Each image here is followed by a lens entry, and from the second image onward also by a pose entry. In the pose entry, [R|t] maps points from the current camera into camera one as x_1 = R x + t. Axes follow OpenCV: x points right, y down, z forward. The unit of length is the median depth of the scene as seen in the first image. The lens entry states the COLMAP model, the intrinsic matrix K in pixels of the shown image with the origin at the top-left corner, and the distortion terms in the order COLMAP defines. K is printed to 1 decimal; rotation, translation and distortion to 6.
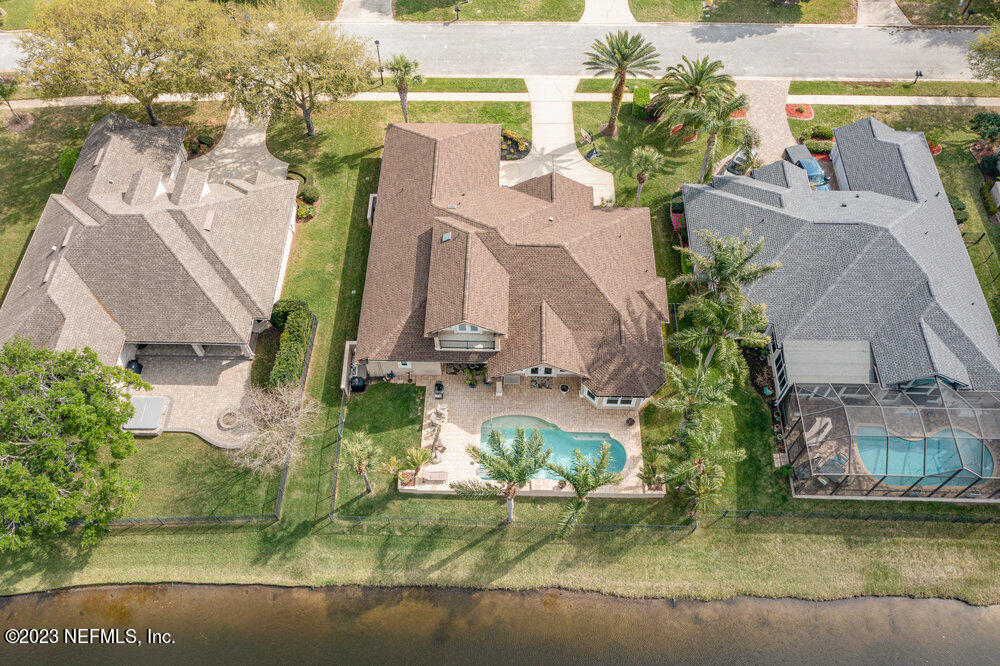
lens RADIAL K [[748.2, 0, 500.0], [0, 748.2, 333.0], [0, 0, 1]] dist [0.004672, 0.004928]
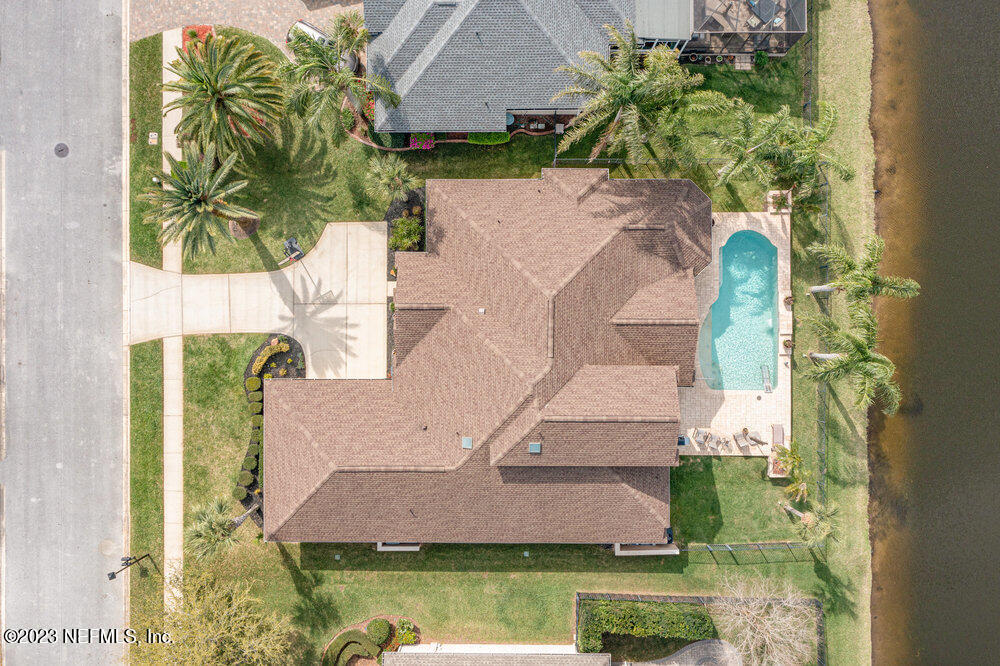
lens RADIAL K [[748.2, 0, 500.0], [0, 748.2, 333.0], [0, 0, 1]] dist [0.004672, 0.004928]
pose [[-0.022447, -0.999704, 0.009422, 0.038958], [0.865665, -0.014721, 0.500407, -0.528157], [-0.500120, 0.019389, 0.865739, 0.343766]]
